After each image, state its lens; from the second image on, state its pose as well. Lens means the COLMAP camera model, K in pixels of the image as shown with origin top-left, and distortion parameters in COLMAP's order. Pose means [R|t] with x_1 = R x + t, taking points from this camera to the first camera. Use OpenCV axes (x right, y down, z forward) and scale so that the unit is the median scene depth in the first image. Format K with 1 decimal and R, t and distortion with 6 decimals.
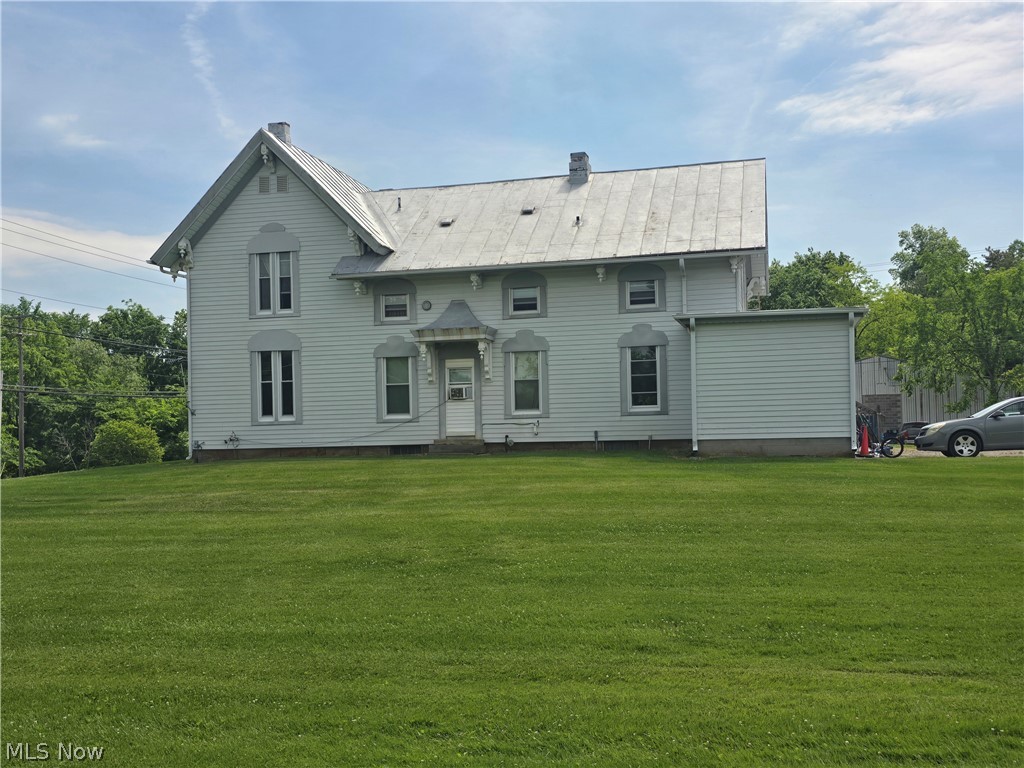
lens RADIAL K [[809.7, 0, 512.0], [0, 809.7, 384.0], [0, 0, 1]] dist [0.070425, -0.143310]
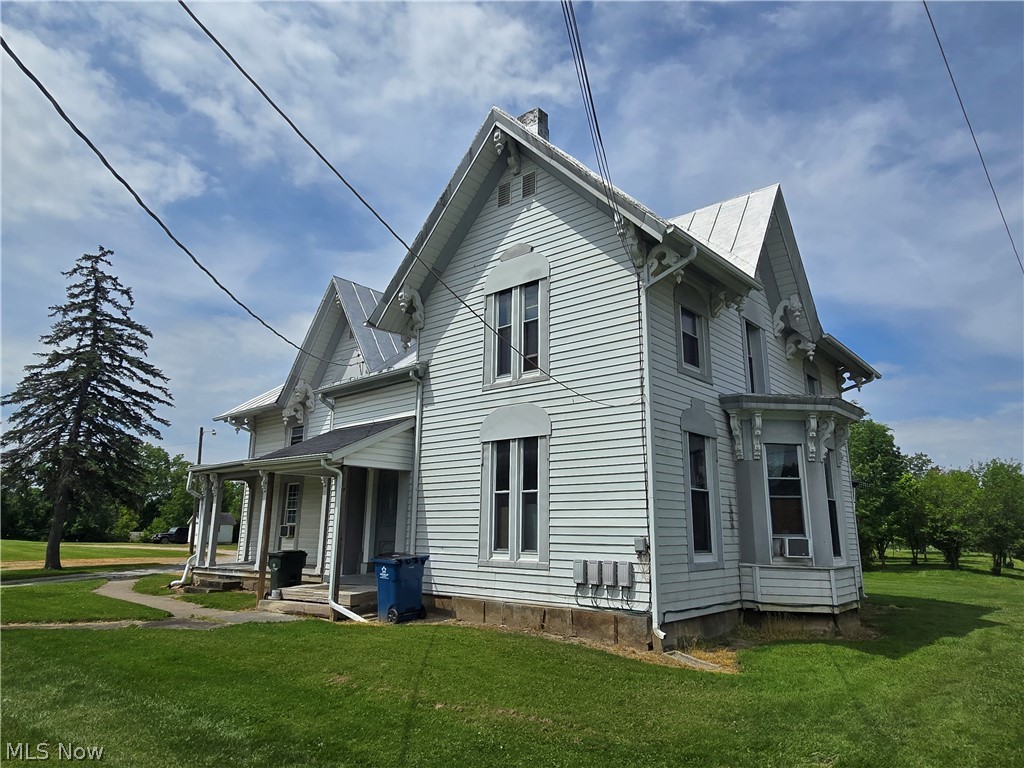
lens RADIAL K [[612.1, 0, 512.0], [0, 612.1, 384.0], [0, 0, 1]] dist [0.003836, 0.001486]
pose [[0.844557, -0.099256, -0.526187, -0.050450], [-0.030110, 0.972312, -0.231738, 0.024174], [0.534619, 0.211560, 0.818184, 0.620542]]
